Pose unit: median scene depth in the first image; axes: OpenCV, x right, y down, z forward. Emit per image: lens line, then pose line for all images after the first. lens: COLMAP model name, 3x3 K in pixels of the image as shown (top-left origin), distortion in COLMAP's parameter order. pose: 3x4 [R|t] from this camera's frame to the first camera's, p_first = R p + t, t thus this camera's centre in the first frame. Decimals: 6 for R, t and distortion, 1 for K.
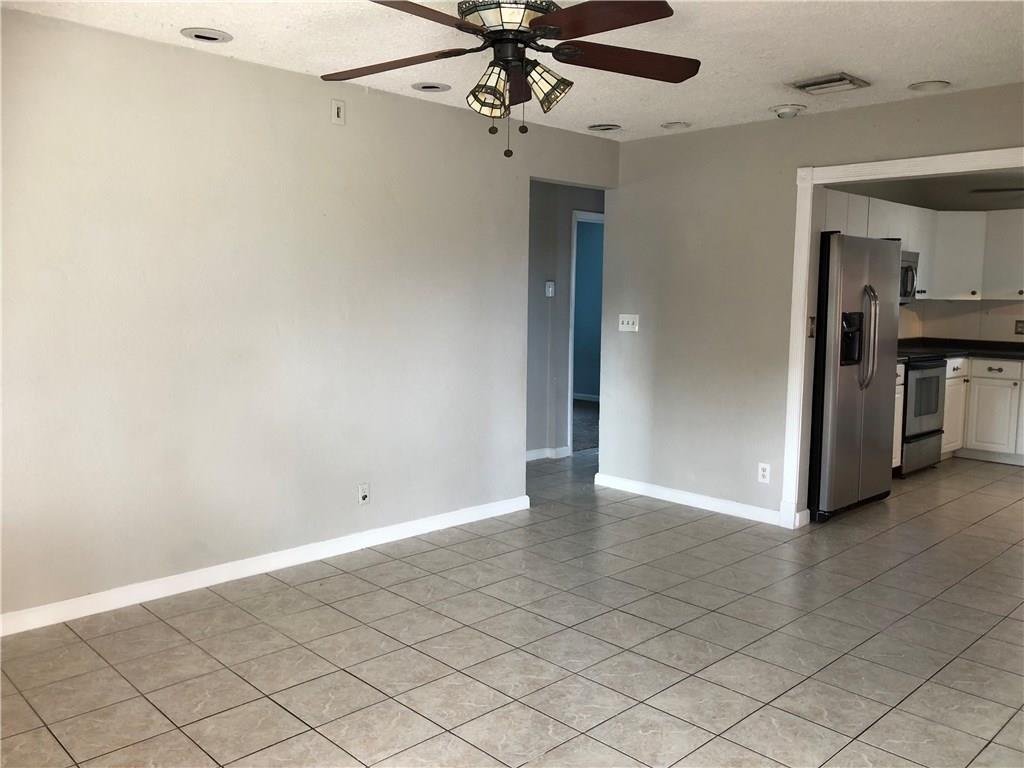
lens RADIAL K [[844.2, 0, 514.1], [0, 844.2, 373.6], [0, 0, 1]] dist [0.030010, -0.034877]
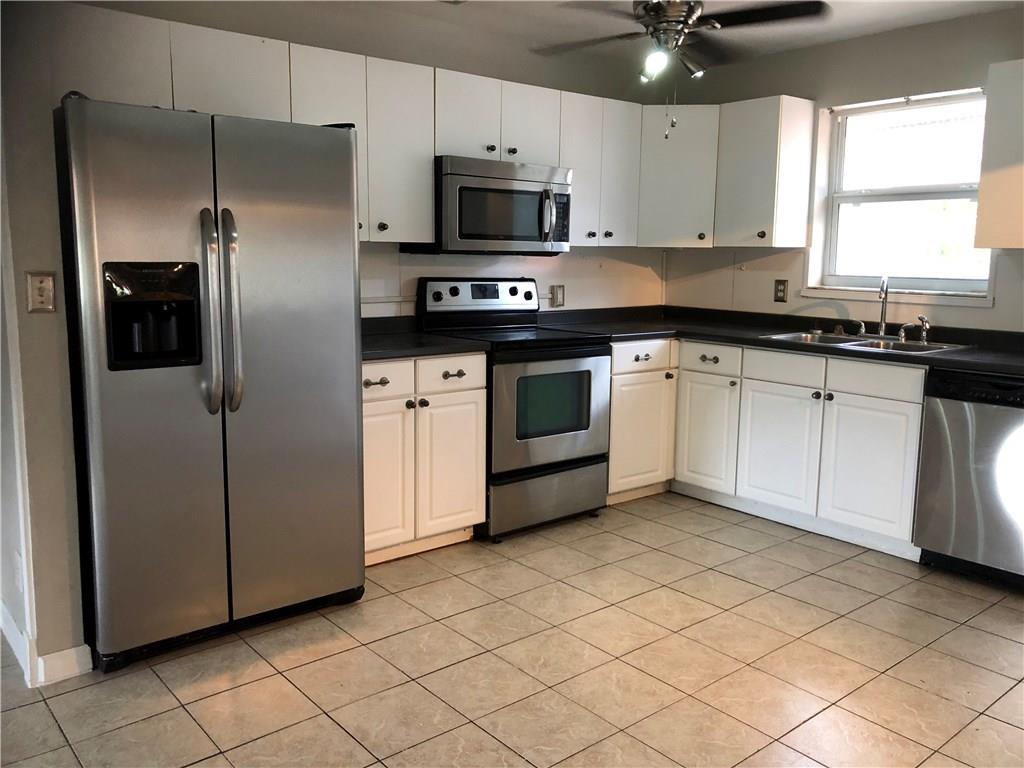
lens RADIAL K [[844.2, 0, 520.1], [0, 844.2, 370.0], [0, 0, 1]] dist [0.030010, -0.034877]
pose [[0.997706, 0.010449, -0.066885, 0.703469], [-0.007420, 0.998943, 0.045371, -0.035826], [0.067288, -0.044771, 0.996729, 0.557798]]
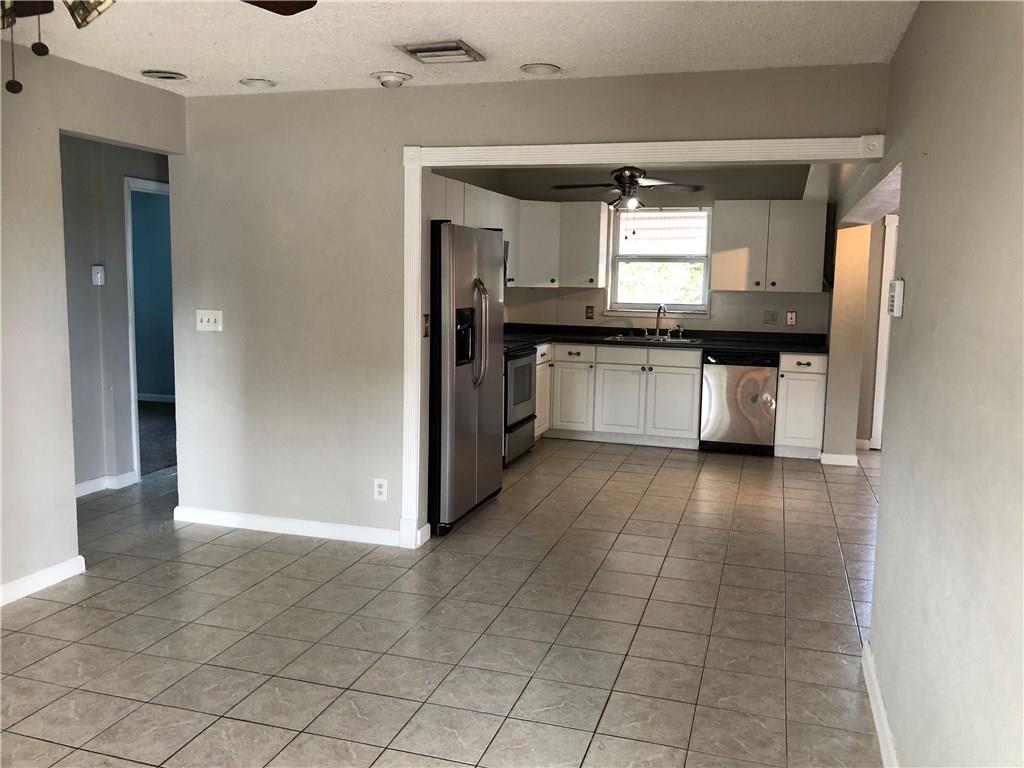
lens RADIAL K [[844.2, 0, 518.4], [0, 844.2, 370.1], [0, 0, 1]] dist [0.030010, -0.034877]
pose [[0.876946, -0.051564, 0.477815, 0.004895], [0.038879, 0.998580, 0.036407, -0.038061], [-0.479015, -0.013350, 0.877705, 0.168928]]
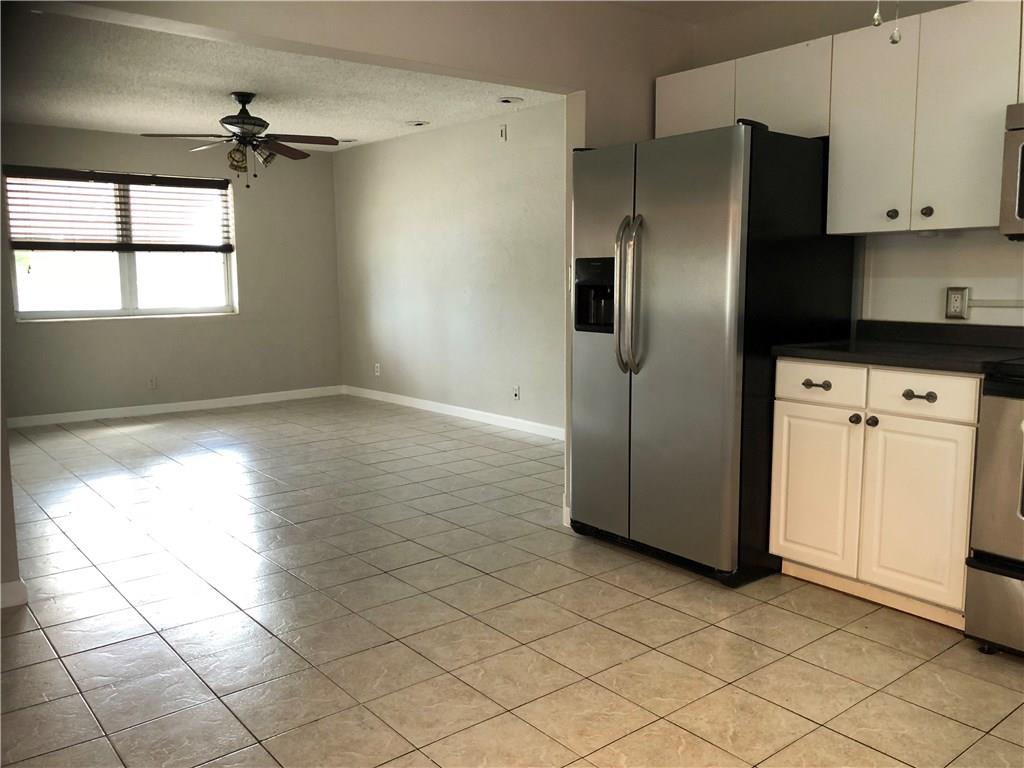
lens RADIAL K [[844.2, 0, 519.8], [0, 844.2, 379.9], [0, 0, 1]] dist [0.030010, -0.034877]
pose [[-0.090016, 0.116762, -0.989072, 1.208266], [-0.087705, 0.988316, 0.124654, -0.057517], [0.992071, 0.097967, -0.078724, 1.082977]]
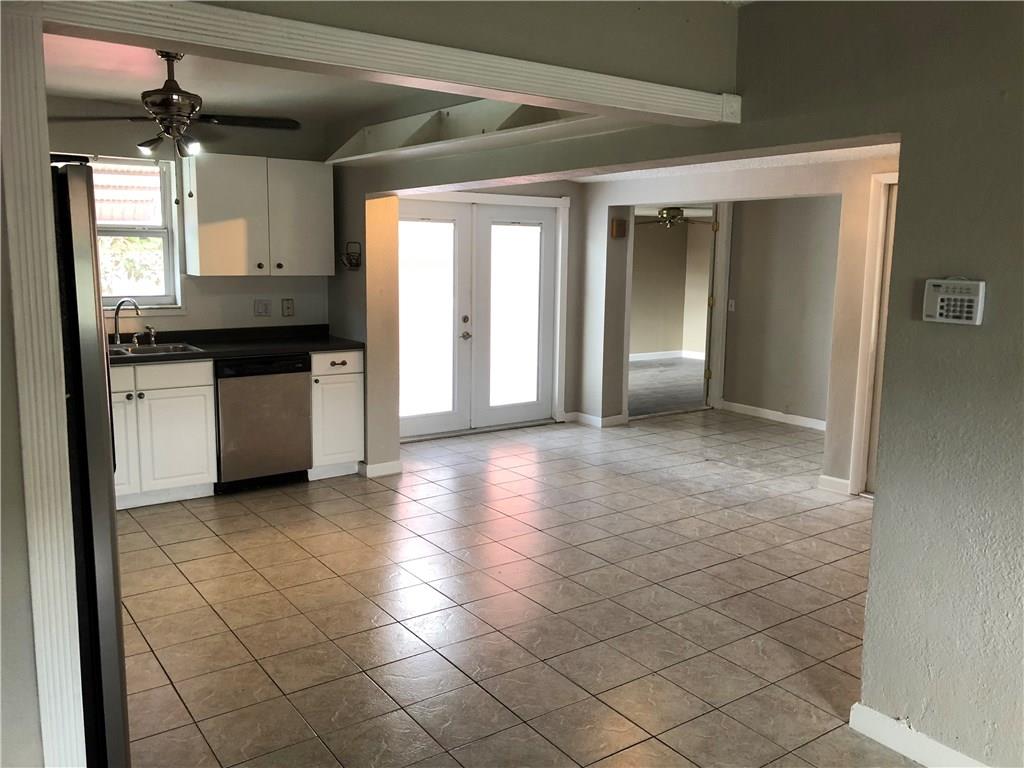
lens RADIAL K [[844.2, 0, 504.6], [0, 844.2, 379.5], [0, 0, 1]] dist [0.030010, -0.034877]
pose [[0.163170, -0.161065, 0.973362, 0.003147], [0.085917, 0.985156, 0.148613, -0.111737], [-0.982850, 0.059380, 0.174586, 0.774028]]
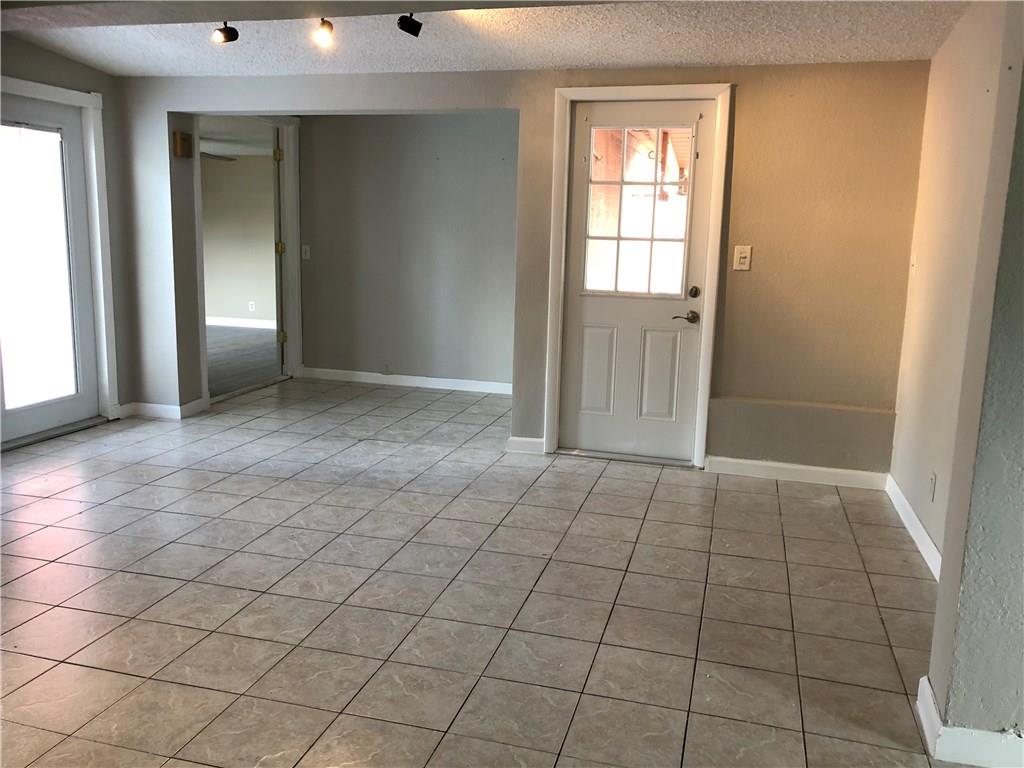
lens RADIAL K [[844.2, 0, 519.7], [0, 844.2, 374.8], [0, 0, 1]] dist [0.030010, -0.034877]
pose [[-0.509482, -0.175975, 0.842295, 0.354038], [0.051632, 0.970849, 0.234064, -0.079190], [-0.858931, 0.162741, -0.485545, 1.035421]]
